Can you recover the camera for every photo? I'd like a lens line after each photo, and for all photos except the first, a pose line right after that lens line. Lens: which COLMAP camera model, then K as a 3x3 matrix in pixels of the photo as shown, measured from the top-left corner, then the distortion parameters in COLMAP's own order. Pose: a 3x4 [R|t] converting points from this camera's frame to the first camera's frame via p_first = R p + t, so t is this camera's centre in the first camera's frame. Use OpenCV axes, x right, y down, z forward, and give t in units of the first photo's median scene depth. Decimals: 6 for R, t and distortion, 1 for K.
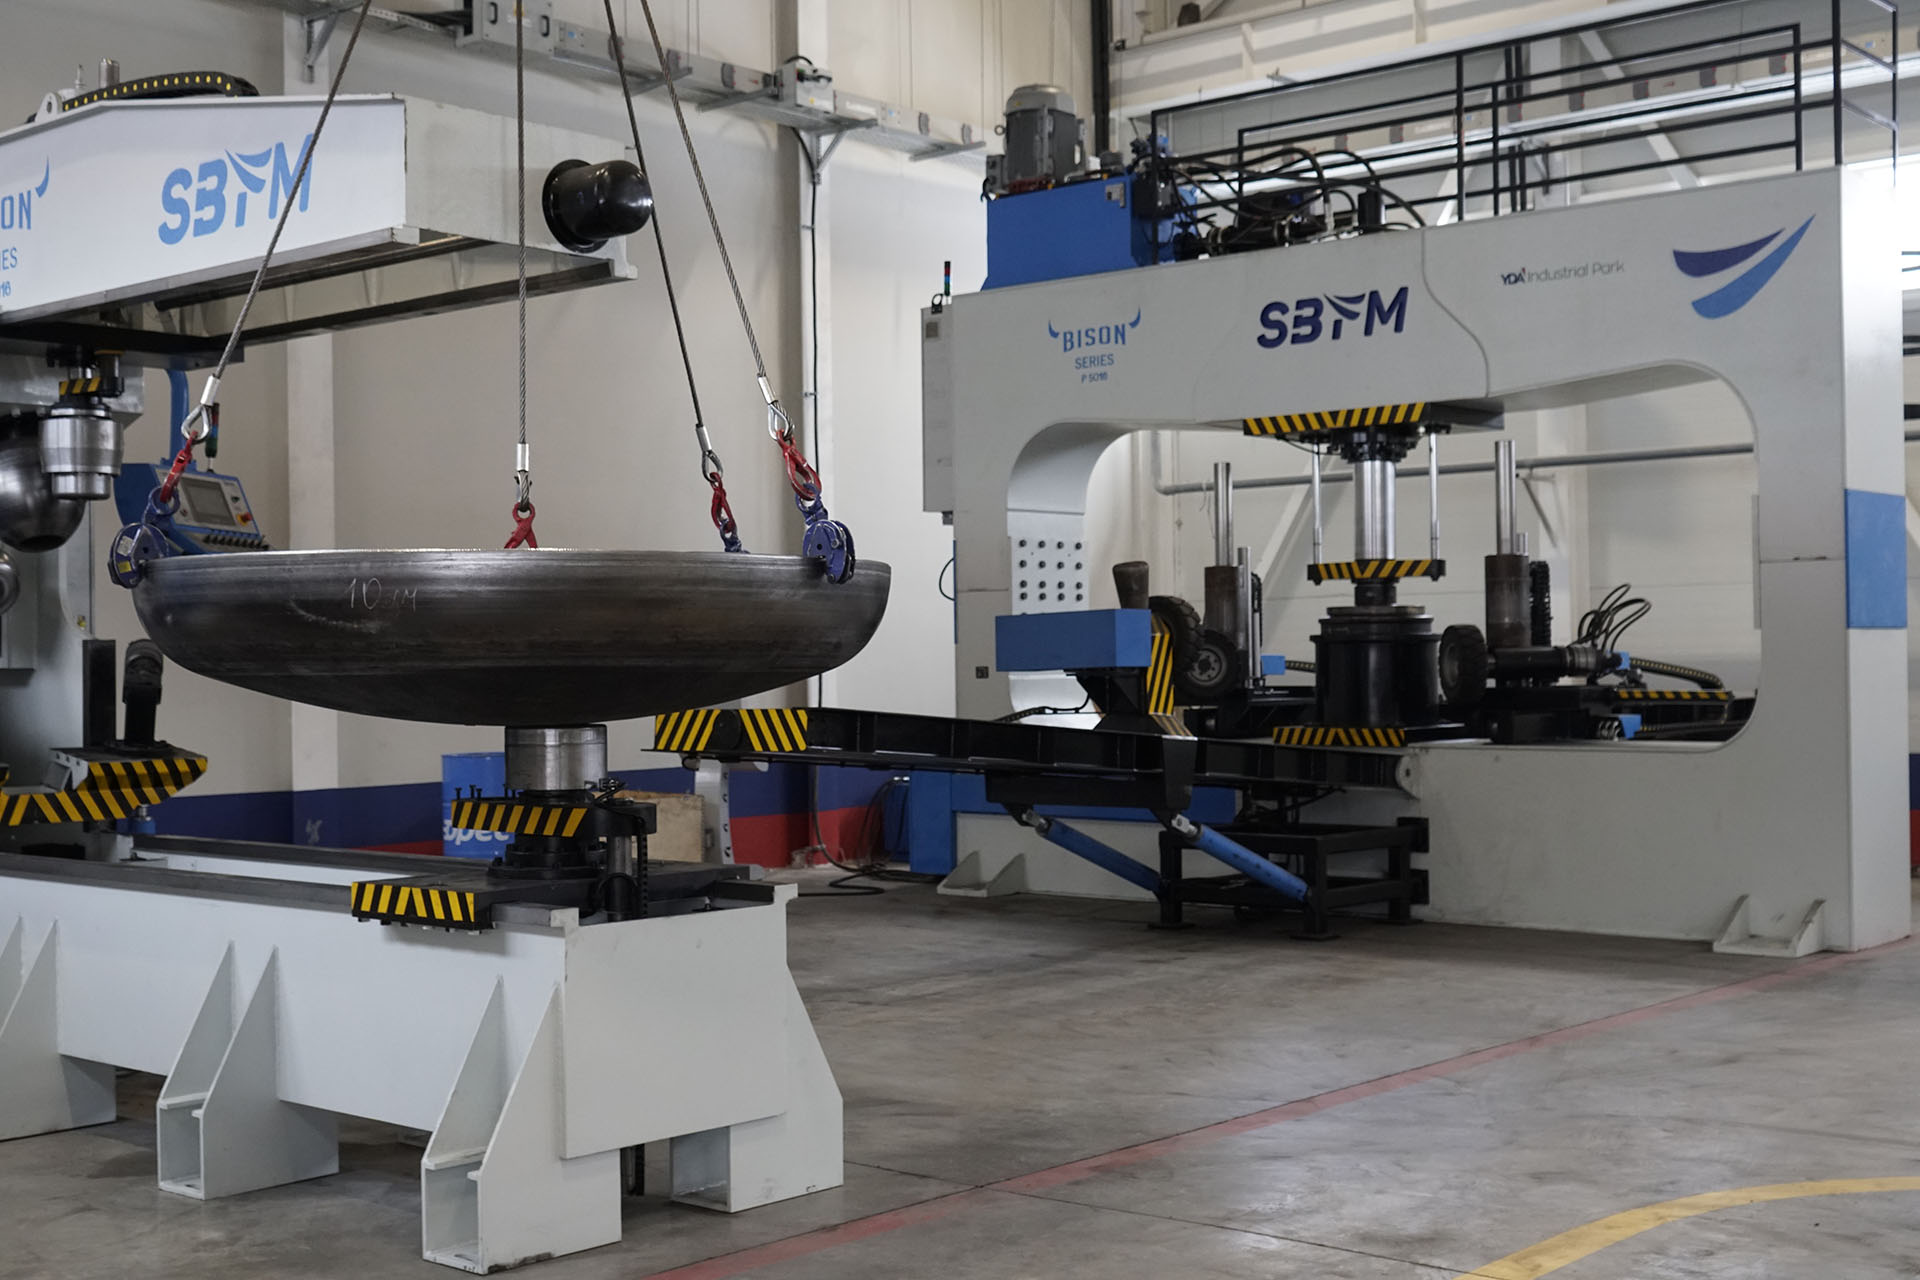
lens RADIAL K [[2362.1, 0, 953.6], [0, 2362.1, 641.0], [0, 0, 1]] dist [-0.015606, 0.000000]
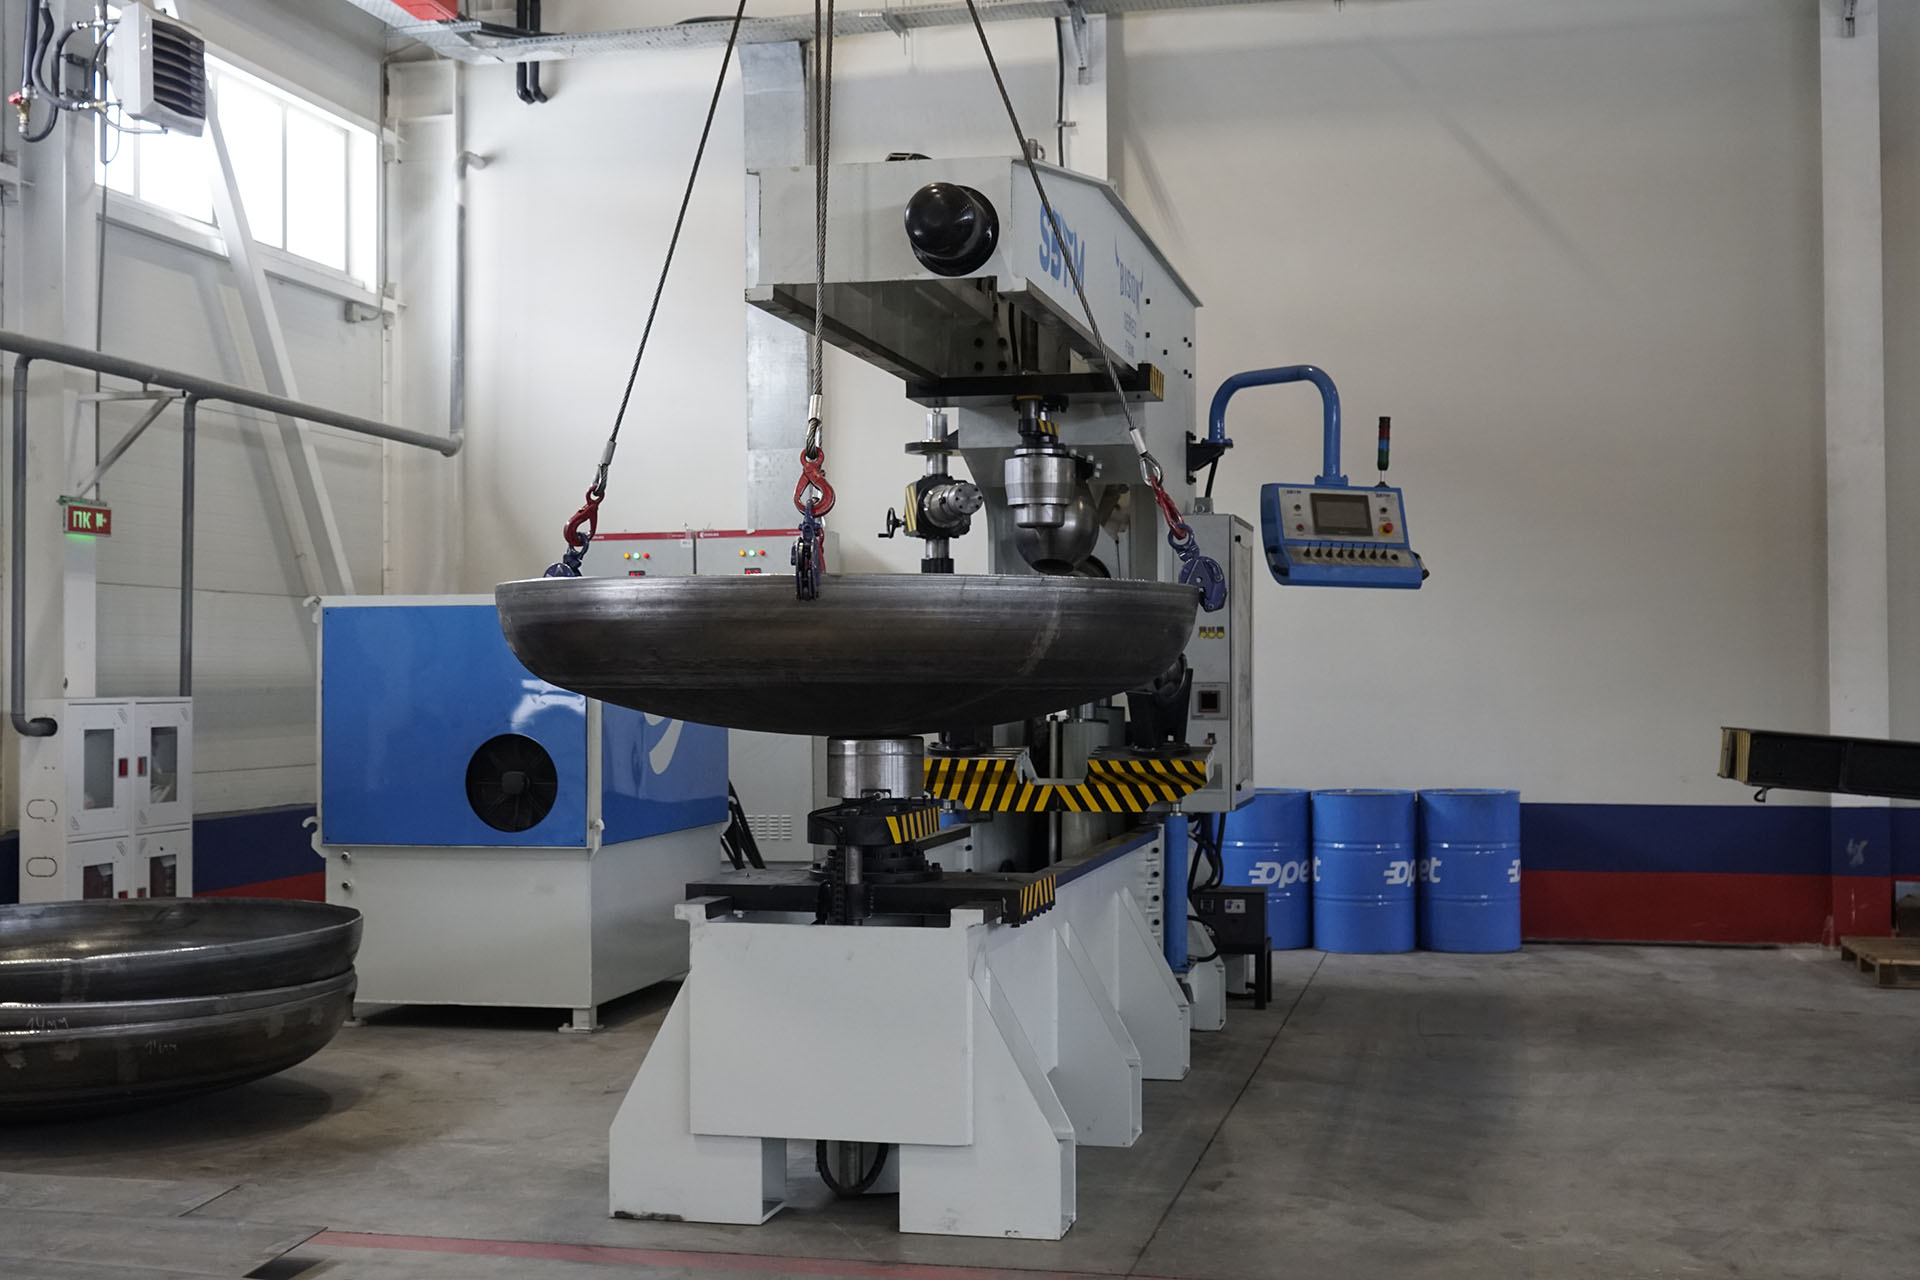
lens RADIAL K [[2362.1, 0, 954.5], [0, 2362.1, 643.6], [0, 0, 1]] dist [-0.015606, 0.000000]
pose [[0.470657, -0.003522, -0.882309, 0.620175], [0.006619, 0.999978, -0.000461, -0.003804], [0.882291, -0.005623, 0.470670, 0.432237]]
